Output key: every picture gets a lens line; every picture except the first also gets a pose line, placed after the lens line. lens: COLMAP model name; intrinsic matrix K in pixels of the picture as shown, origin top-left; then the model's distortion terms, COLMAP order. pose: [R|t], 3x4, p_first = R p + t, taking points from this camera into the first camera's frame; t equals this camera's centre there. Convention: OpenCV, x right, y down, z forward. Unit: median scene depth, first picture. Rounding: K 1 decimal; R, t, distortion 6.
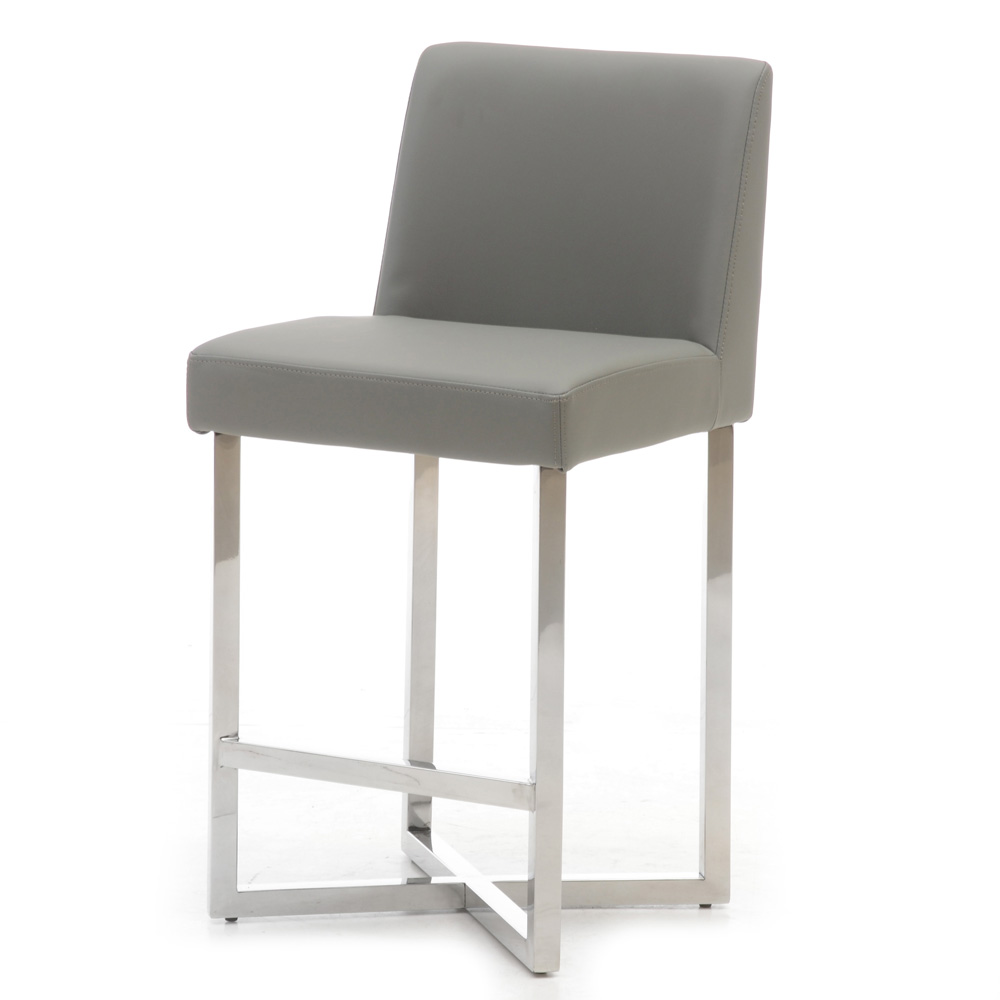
lens RADIAL K [[5208.0, 0, 498.7], [0, 5208.0, 476.7], [0, 0, 1]] dist [0.495954, 11.454693]
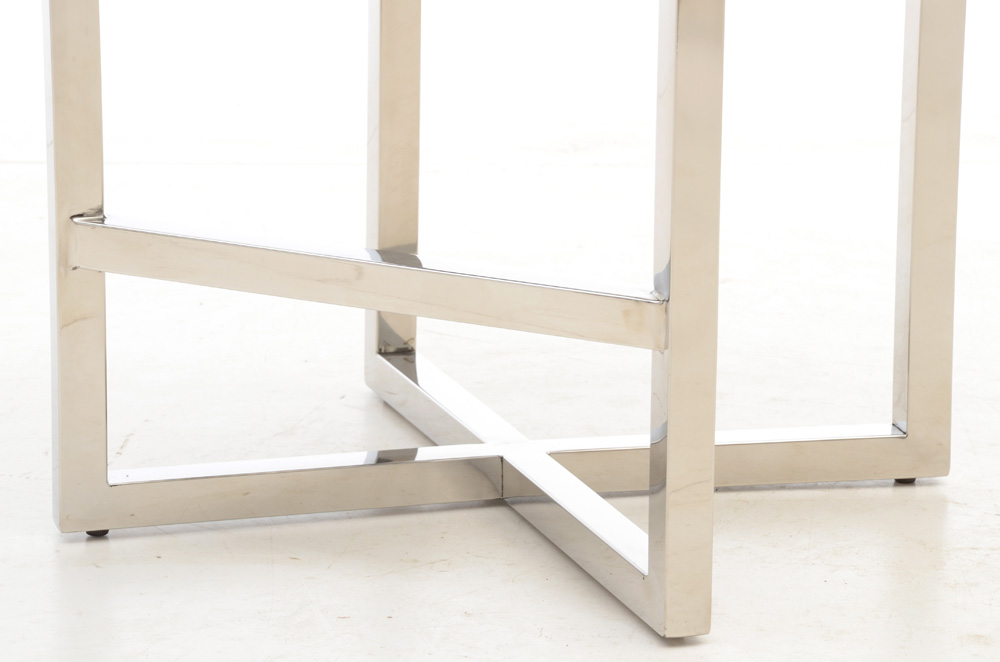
lens RADIAL K [[4506.9, 0, 500.0], [0, 4506.9, 331.0], [0, 0, 1]] dist [1.318888, -0.704343]
pose [[0.997302, -0.021605, 0.070153, -0.041846], [0.014236, 0.994486, 0.103895, 0.012058], [-0.072011, -0.102616, 0.992111, 0.509593]]
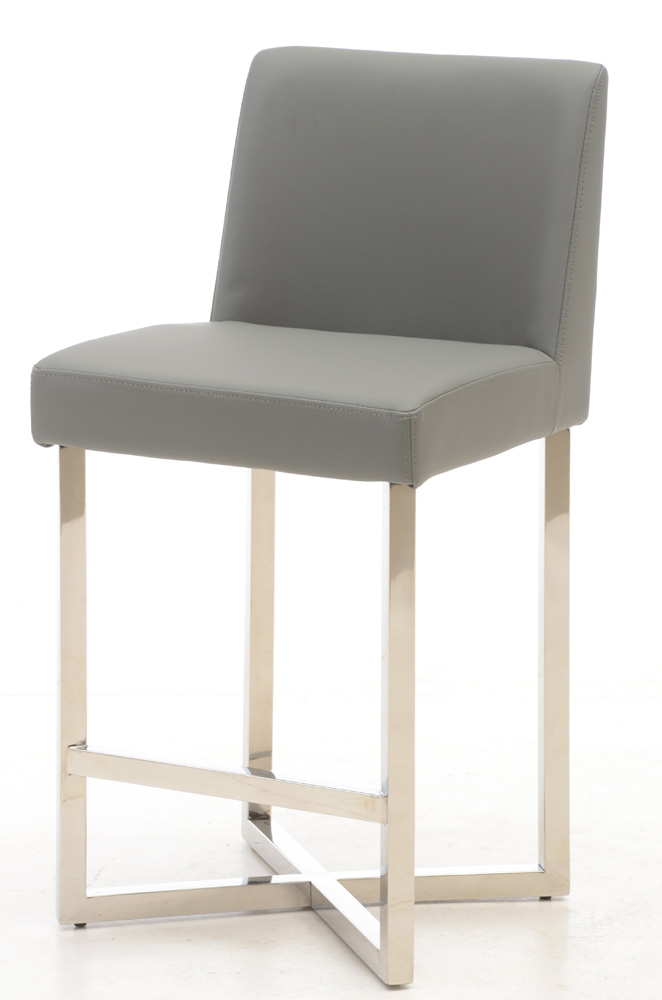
lens RADIAL K [[4063.2, 0, 331.0], [0, 4063.2, 500.0], [0, 0, 1]] dist [1.084812, 0.766384]
pose [[0.999522, -0.014003, 0.027575, -0.023649], [0.012860, 0.999068, 0.041205, -0.029344], [-0.028126, -0.040831, 0.998770, 0.208974]]
